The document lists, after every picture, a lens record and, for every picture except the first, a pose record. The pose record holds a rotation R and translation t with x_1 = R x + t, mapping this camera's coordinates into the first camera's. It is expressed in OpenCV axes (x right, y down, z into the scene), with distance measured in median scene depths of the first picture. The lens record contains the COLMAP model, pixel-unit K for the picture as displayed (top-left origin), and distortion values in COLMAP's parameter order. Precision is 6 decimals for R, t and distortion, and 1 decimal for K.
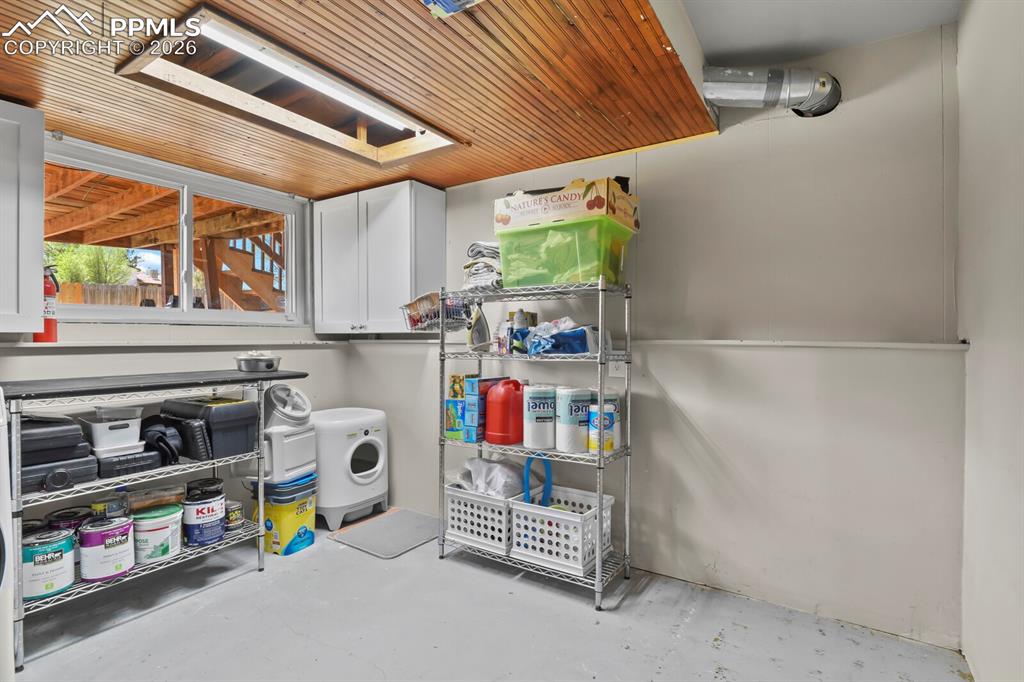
lens RADIAL K [[497.1, 0, 516.7], [0, 497.1, 338.3], [0, 0, 1]] dist [-0.010920, -0.003171]
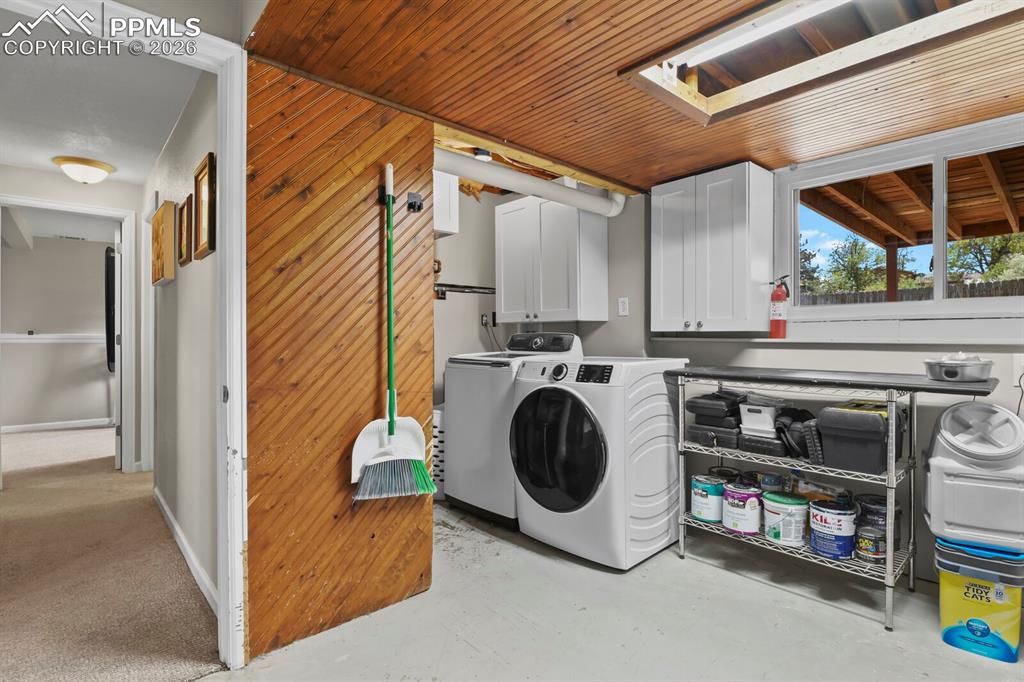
lens RADIAL K [[497.1, 0, 516.7], [0, 497.1, 338.3], [0, 0, 1]] dist [-0.010920, -0.003171]
pose [[-0.268107, 0.005846, -0.963372, 0.441687], [-0.001383, 0.999978, 0.006453, 0.000422], [0.963388, 0.003062, -0.268093, 0.712624]]
